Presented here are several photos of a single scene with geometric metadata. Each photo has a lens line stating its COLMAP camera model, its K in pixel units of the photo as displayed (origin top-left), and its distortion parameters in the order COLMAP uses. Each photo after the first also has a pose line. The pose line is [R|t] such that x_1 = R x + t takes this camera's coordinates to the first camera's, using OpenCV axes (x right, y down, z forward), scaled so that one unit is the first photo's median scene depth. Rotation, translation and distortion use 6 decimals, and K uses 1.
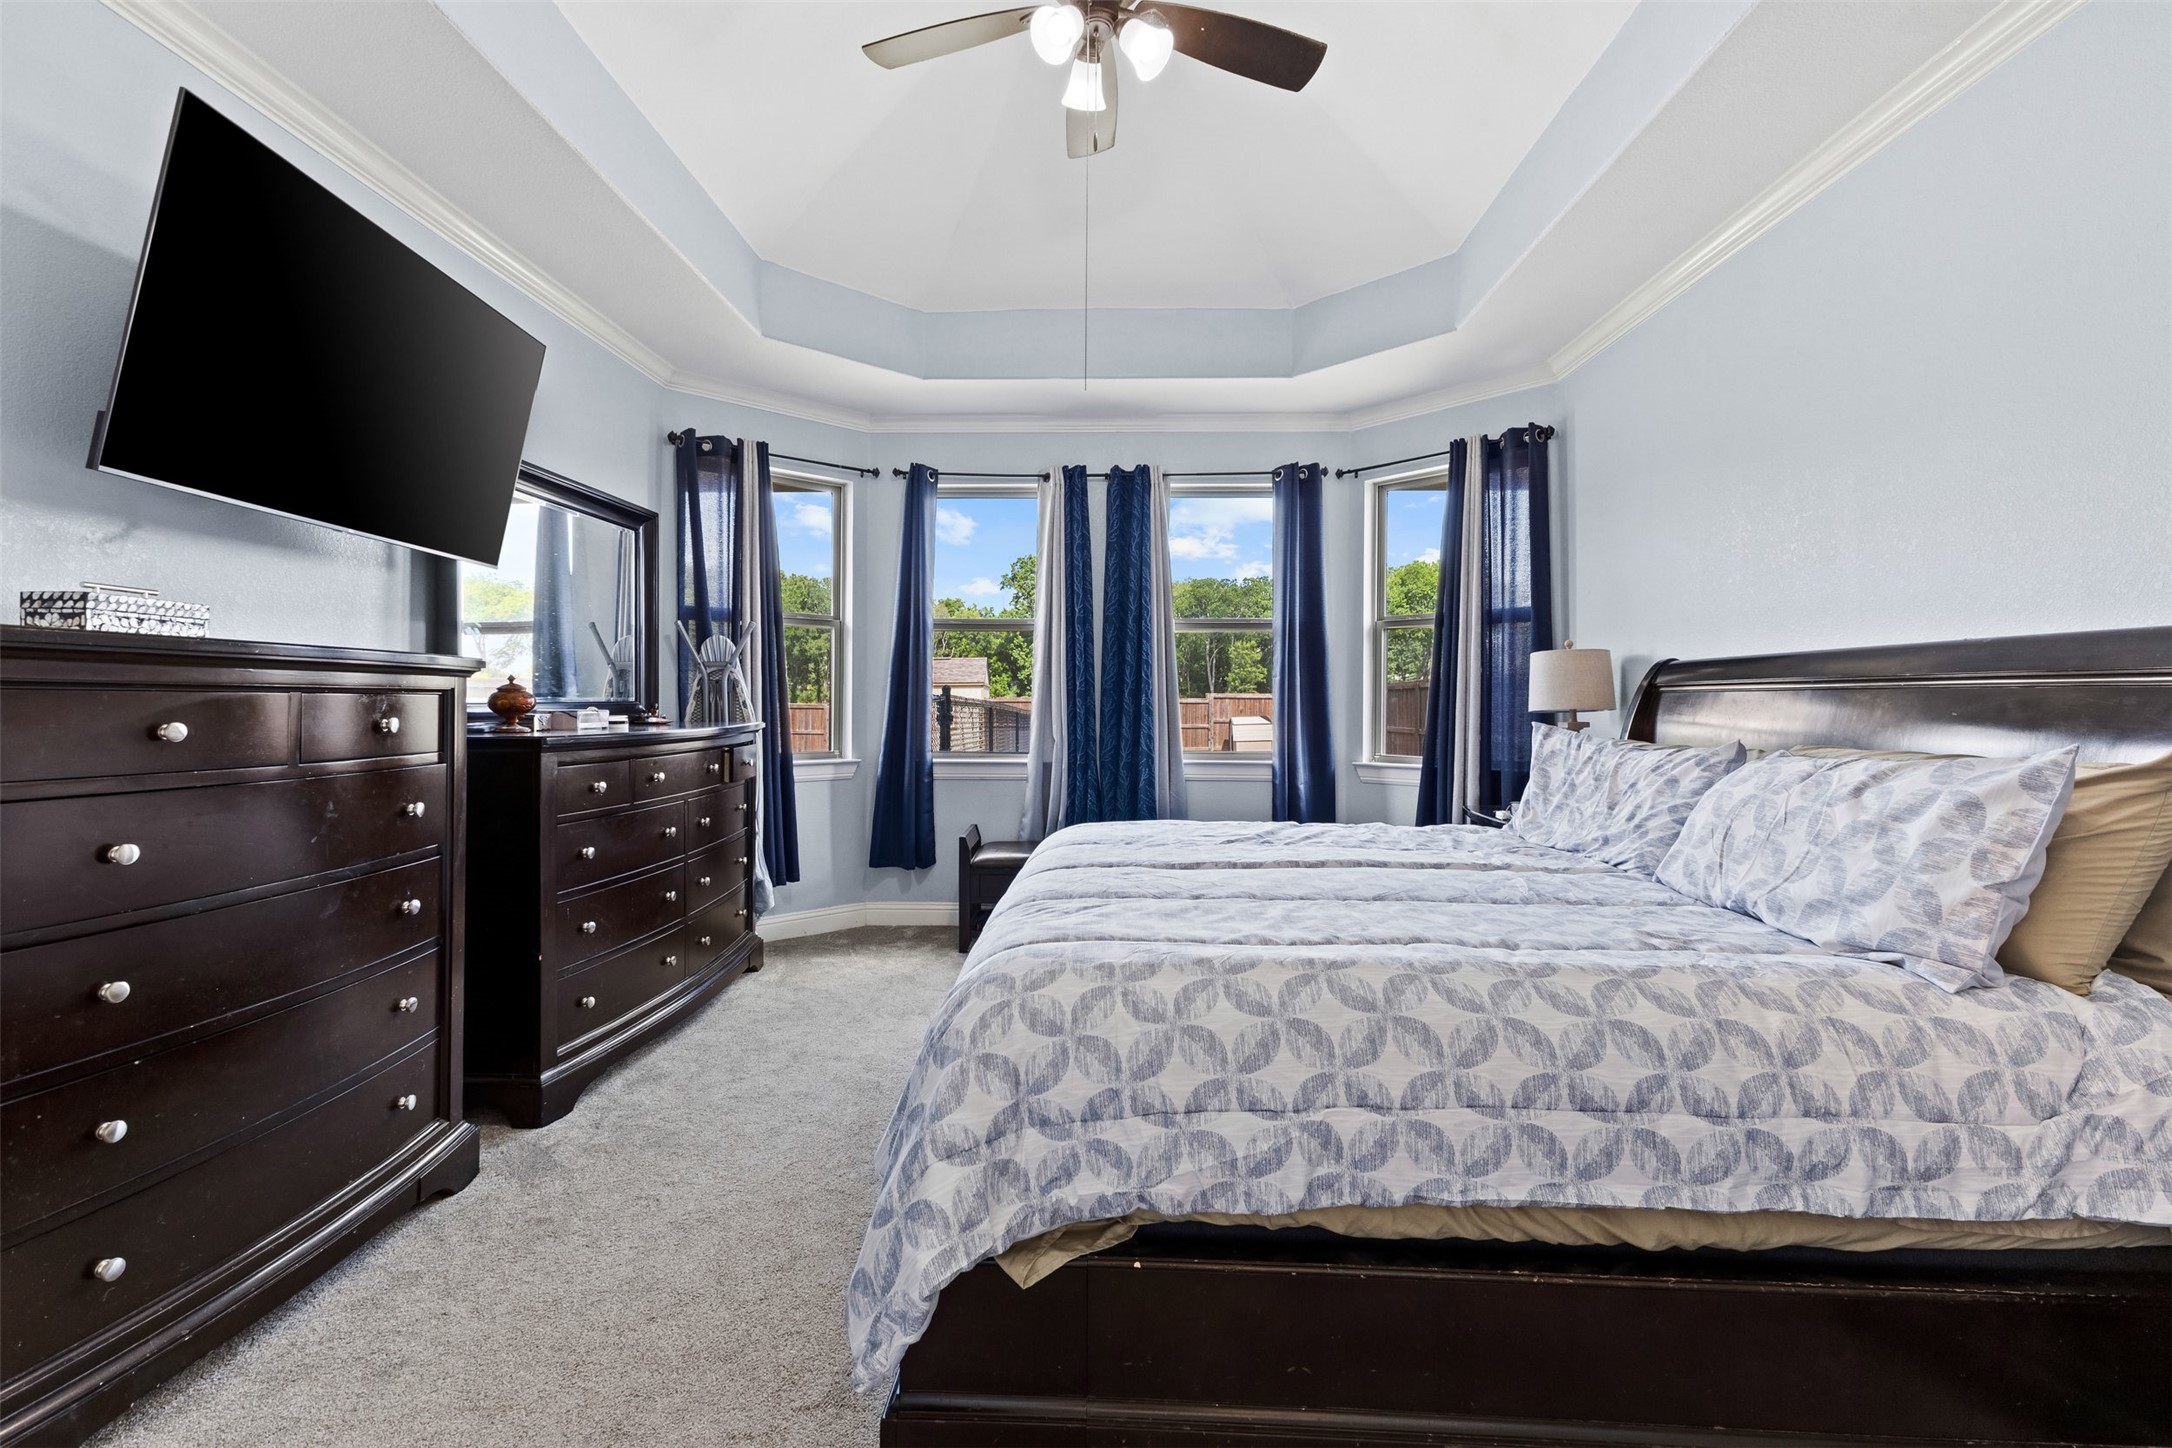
lens RADIAL K [[955.5, 0, 1079.3], [0, 955.5, 711.8], [0, 0, 1]] dist [0.002048, 0.000104]
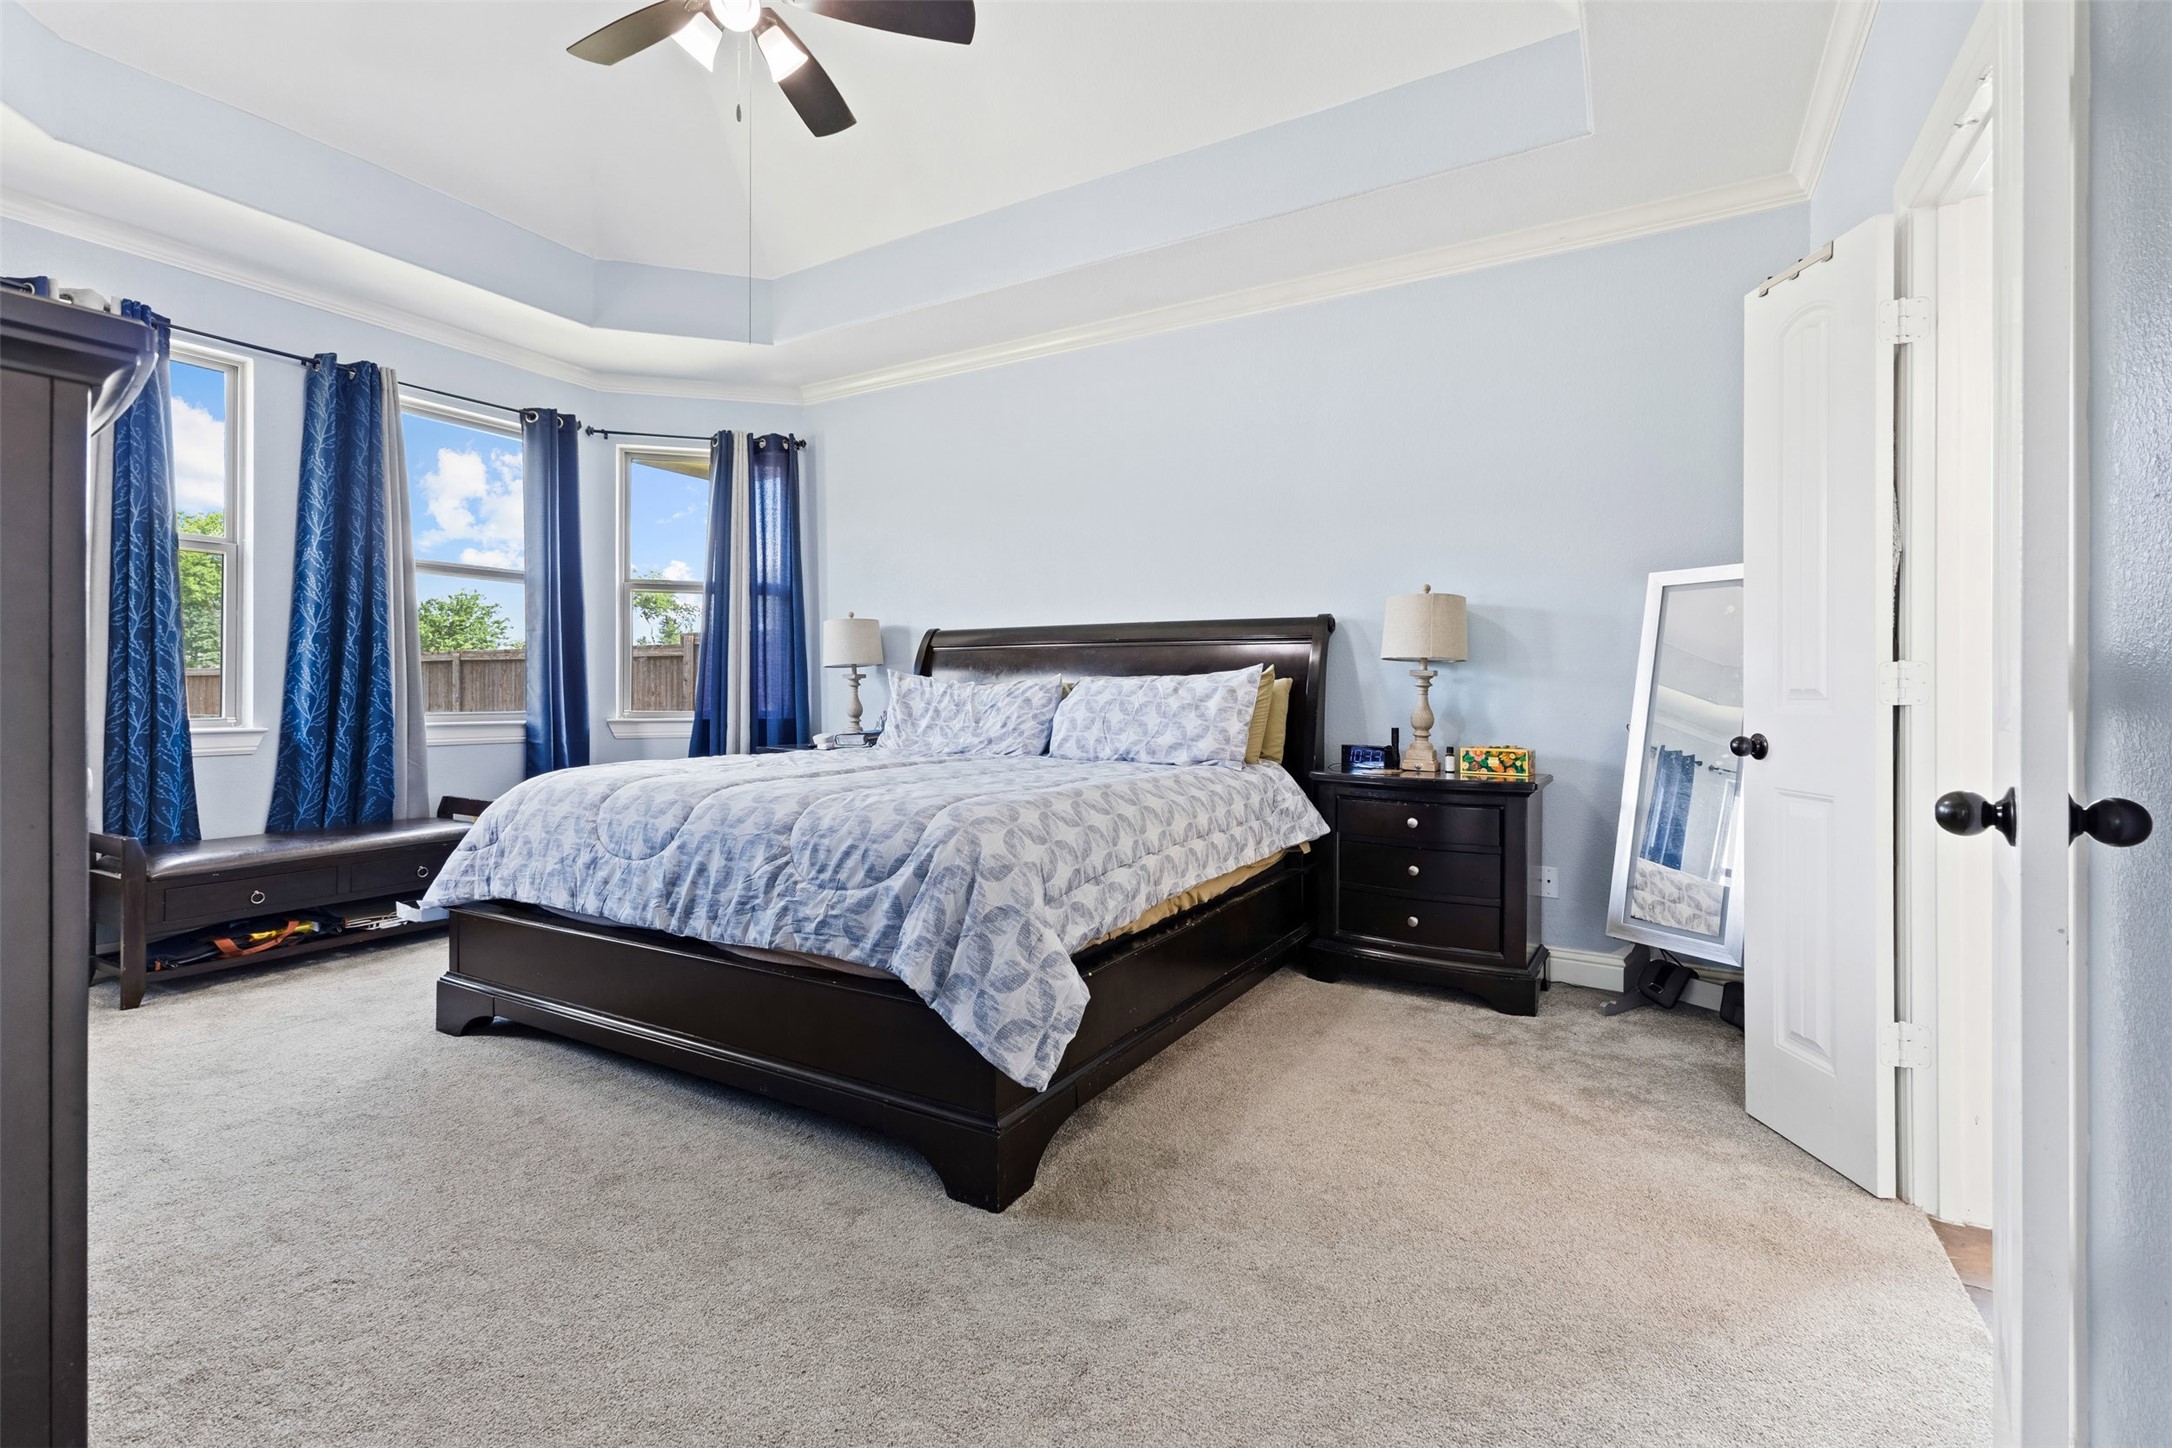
lens RADIAL K [[955.5, 0, 1088.2], [0, 955.5, 711.9], [0, 0, 1]] dist [0.002048, 0.000104]
pose [[0.468392, -0.019332, 0.883310, -0.457954], [0.008569, 0.999813, 0.017338, 0.038884], [-0.883479, -0.000552, 0.468470, 0.088451]]
